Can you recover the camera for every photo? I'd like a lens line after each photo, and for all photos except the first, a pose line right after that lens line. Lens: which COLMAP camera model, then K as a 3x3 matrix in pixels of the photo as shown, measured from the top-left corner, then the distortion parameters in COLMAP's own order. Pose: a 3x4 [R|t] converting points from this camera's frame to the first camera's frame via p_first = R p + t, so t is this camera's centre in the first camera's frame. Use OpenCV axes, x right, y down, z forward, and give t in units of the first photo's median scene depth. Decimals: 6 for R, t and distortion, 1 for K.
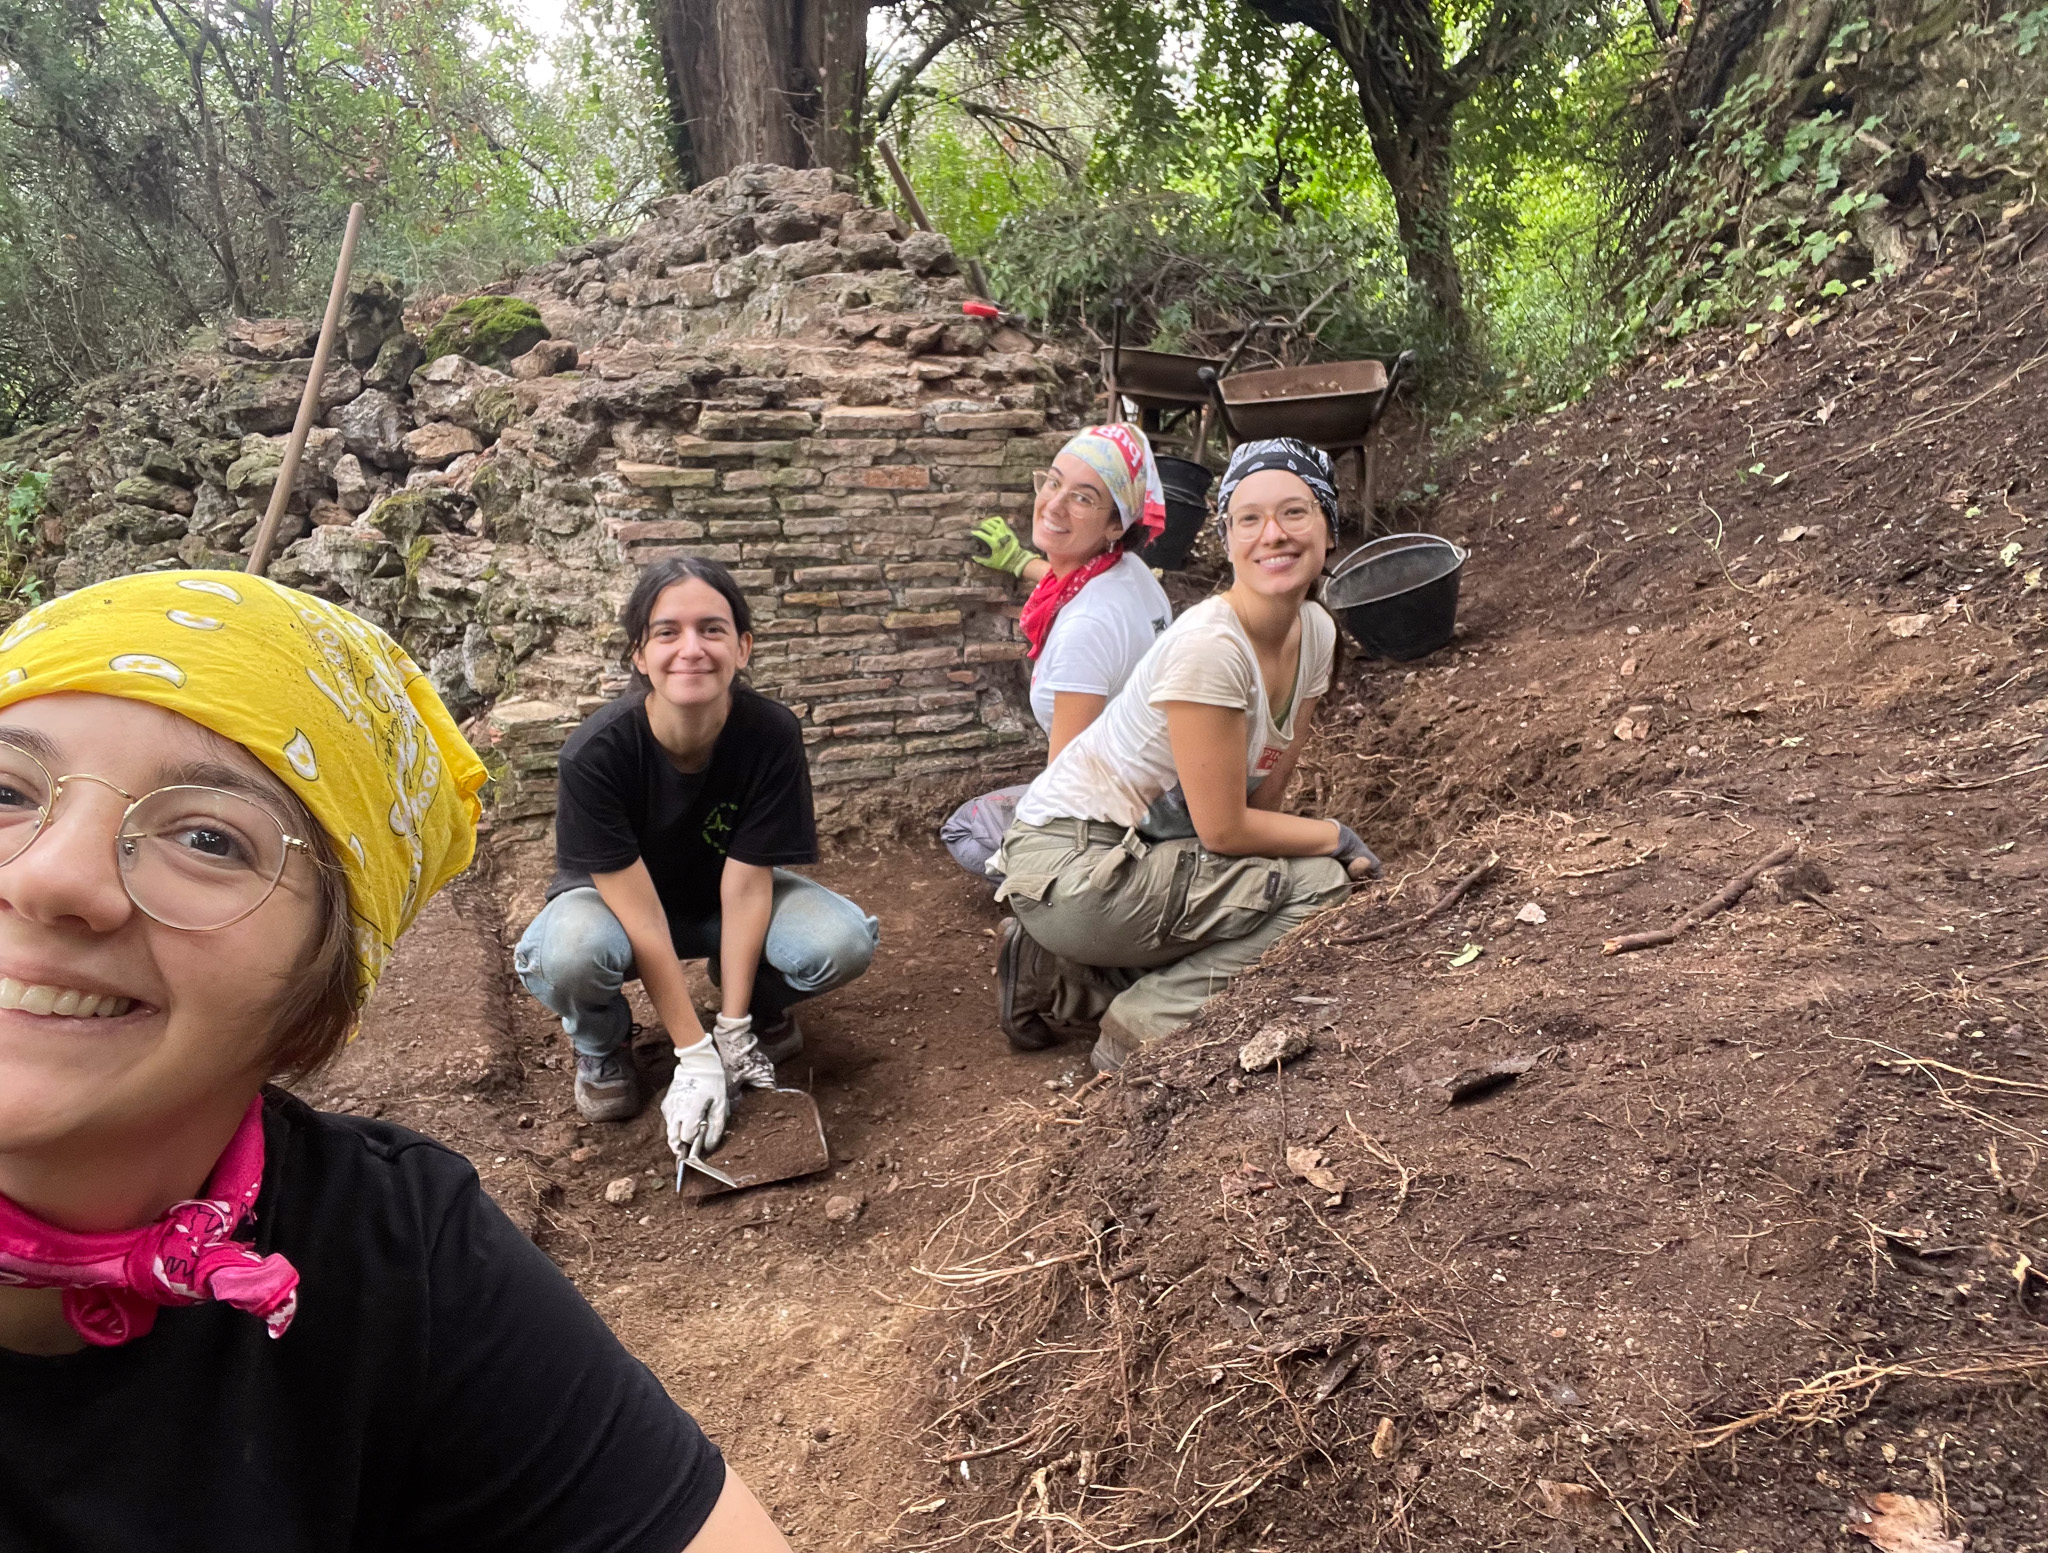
lens RADIAL K [[1304.7, 0, 1024.0], [0, 1304.7, 776.5], [0, 0, 1]] dist [0.027779, -0.039455]
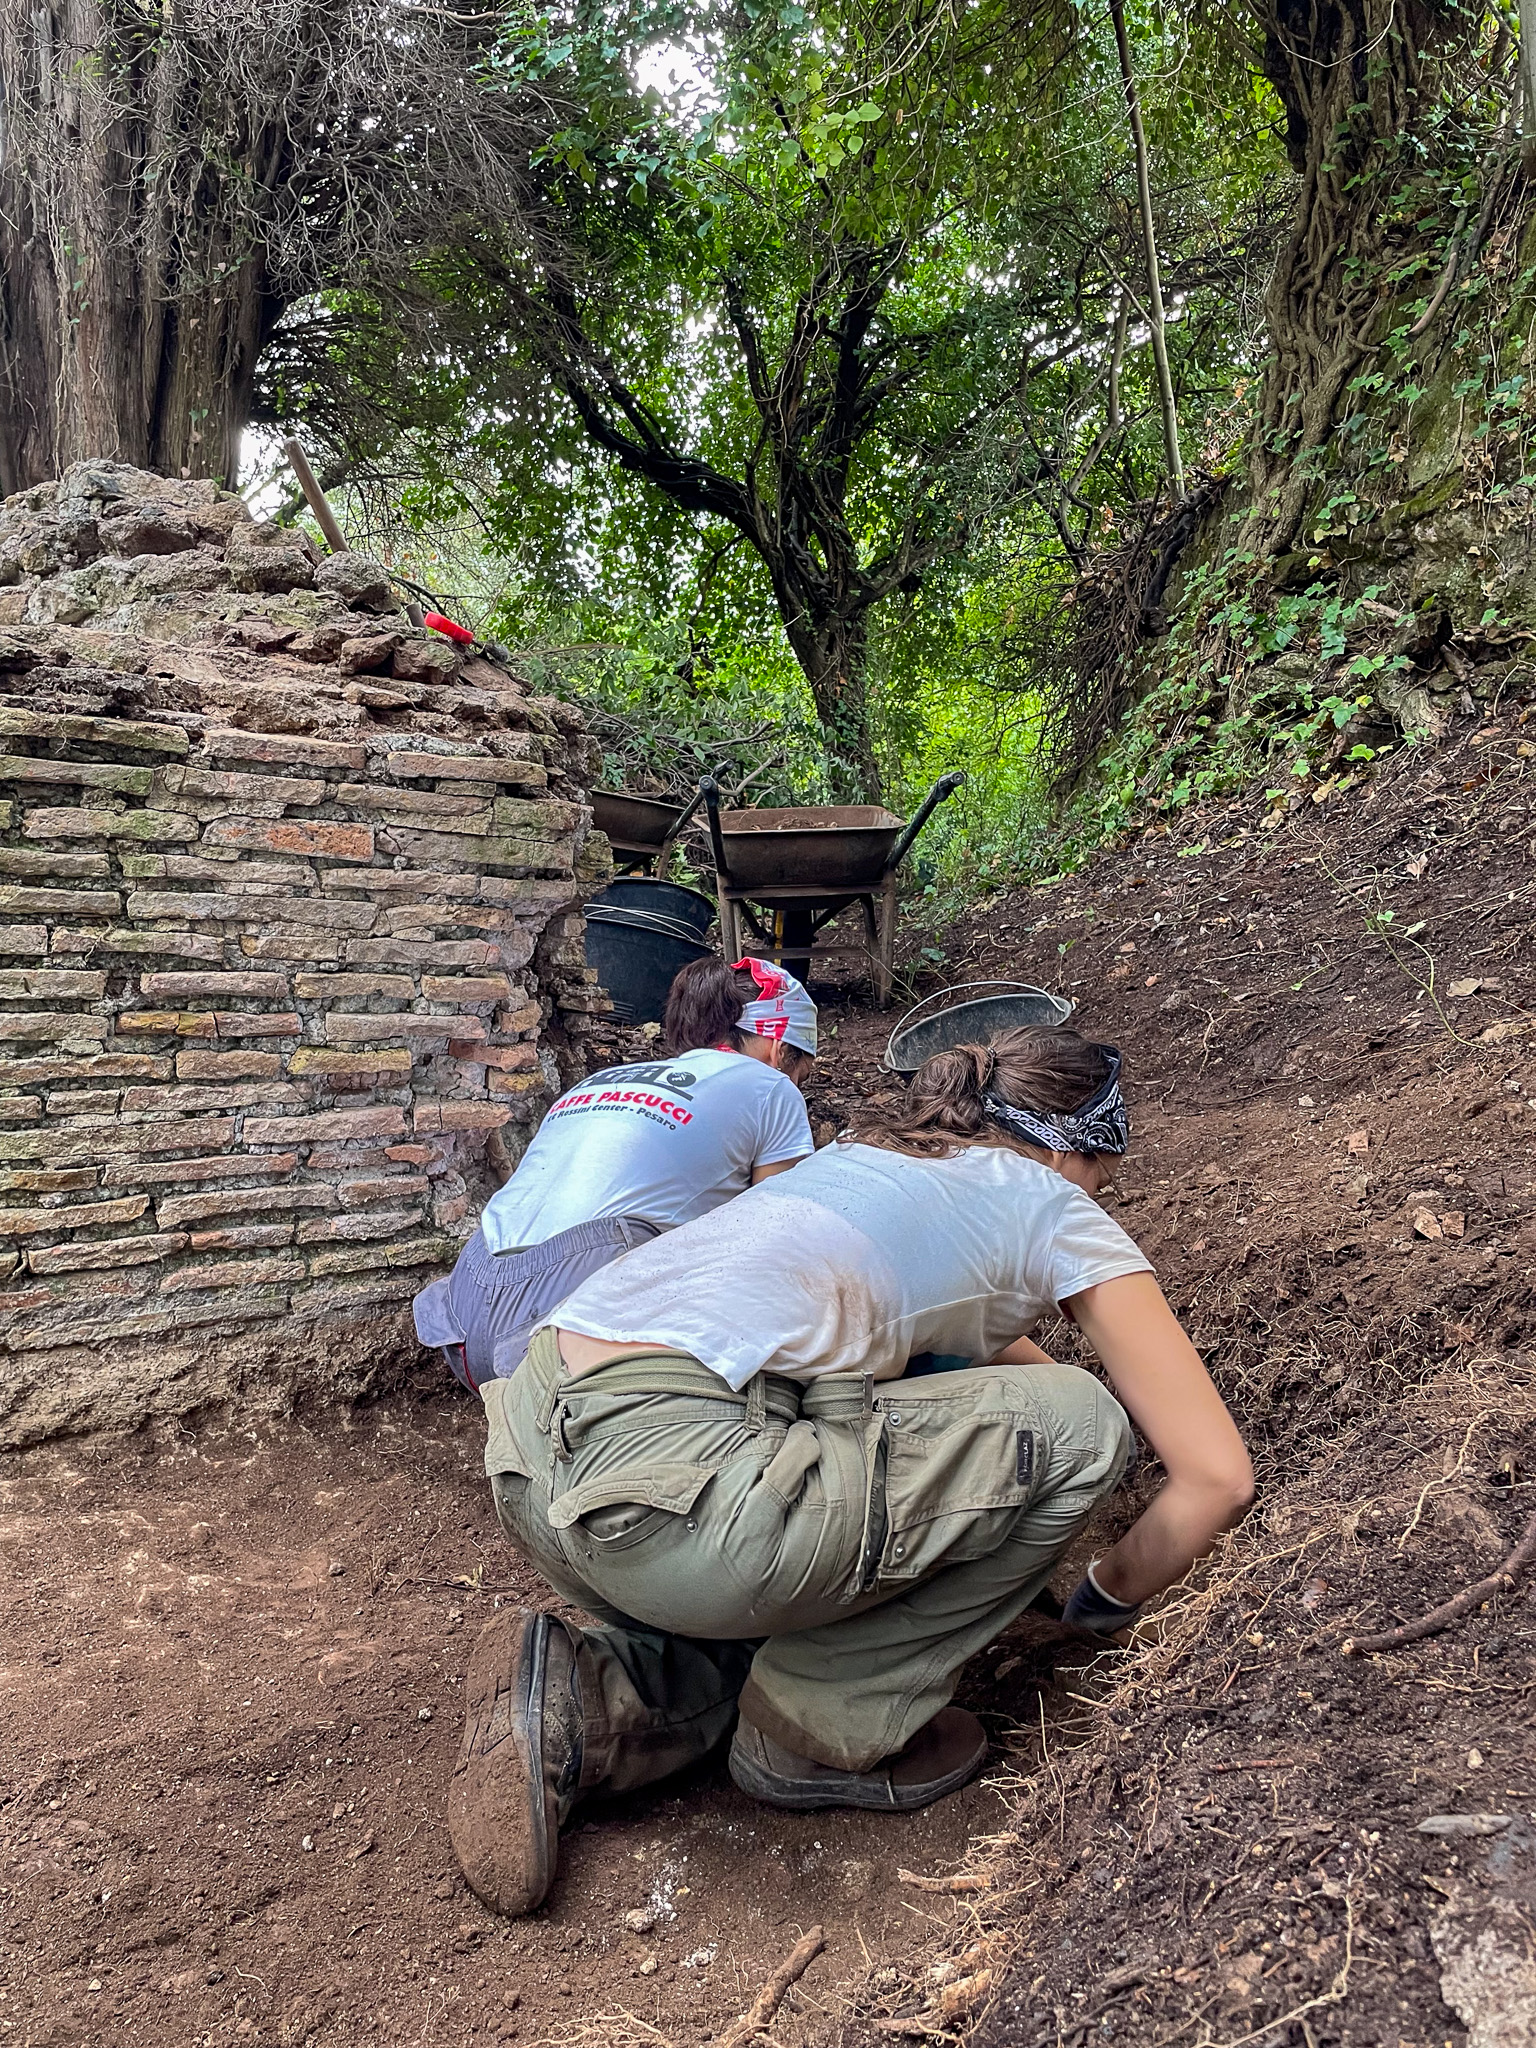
lens RADIAL K [[1491.2, 0, 768.0], [0, 1491.2, 1024.0], [0, 0, 1]] dist [0.070238, -0.100041]
pose [[0.971030, 0.027118, 0.237415, -0.052693], [0.017653, 0.982684, -0.184445, 0.000547], [-0.238306, 0.183293, 0.953737, 0.239192]]
